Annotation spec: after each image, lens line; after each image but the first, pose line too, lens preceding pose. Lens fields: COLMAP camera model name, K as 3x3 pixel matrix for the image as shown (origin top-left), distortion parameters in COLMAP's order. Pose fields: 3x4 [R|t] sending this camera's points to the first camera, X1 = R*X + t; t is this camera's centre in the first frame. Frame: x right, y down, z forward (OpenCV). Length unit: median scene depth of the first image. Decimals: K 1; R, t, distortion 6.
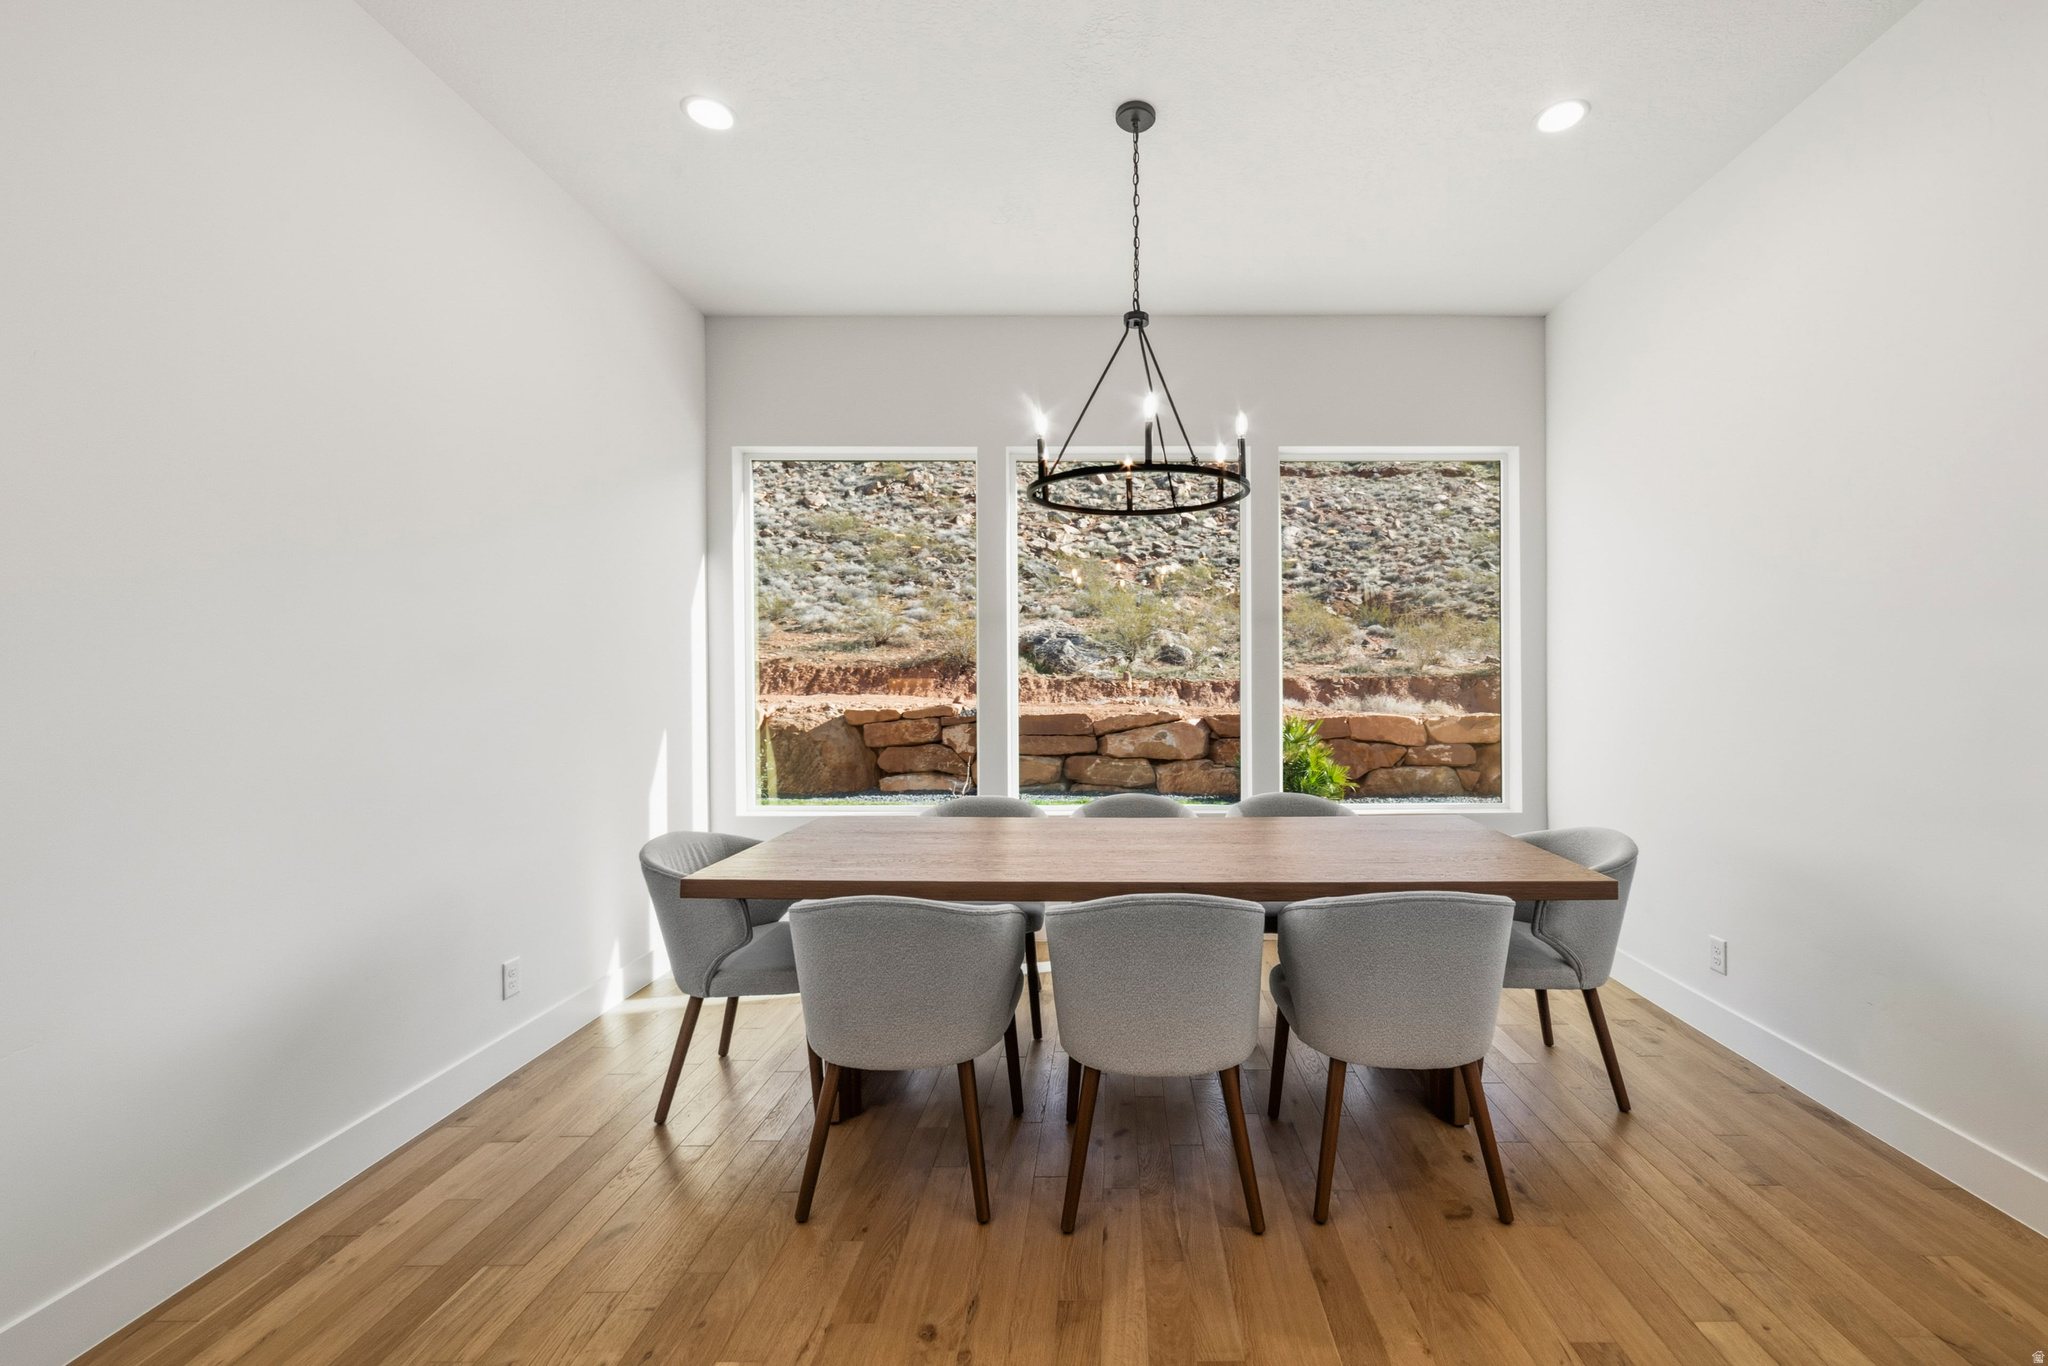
lens RADIAL K [[796.0, 0, 1110.3], [0, 796.0, 687.1], [0, 0, 1]] dist [-0.002444, 0.001609]
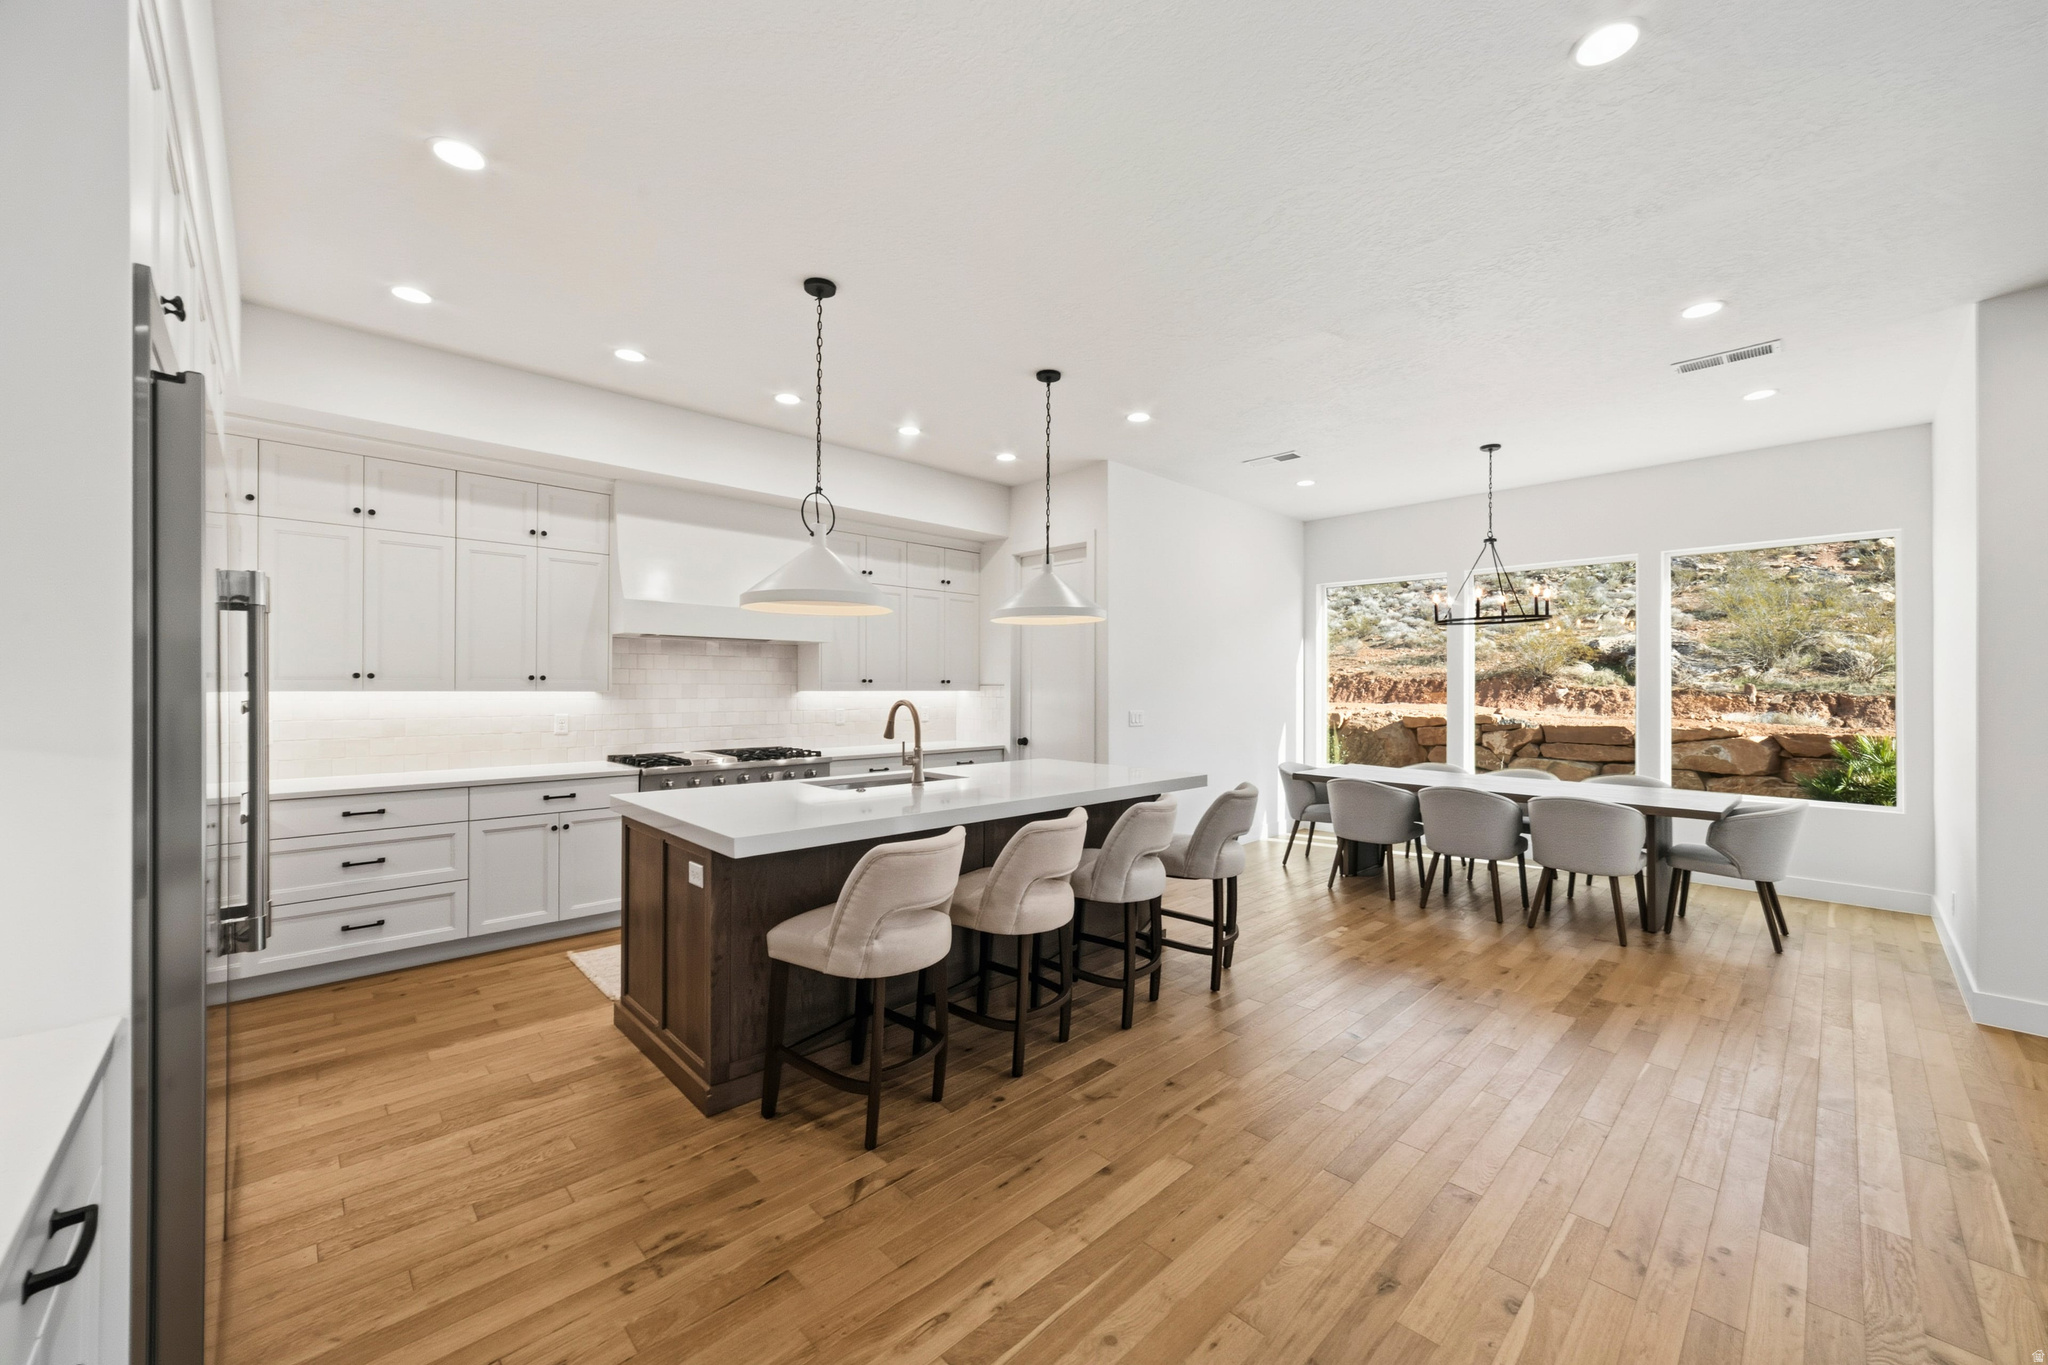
lens RADIAL K [[796.0, 0, 1014.9], [0, 796.0, 684.8], [0, 0, 1]] dist [-0.002444, 0.001609]
pose [[0.680352, 0.003409, -0.732878, 0.103200], [-0.009154, 0.999951, -0.003846, -0.006682], [0.732829, 0.009326, 0.680349, -0.198324]]
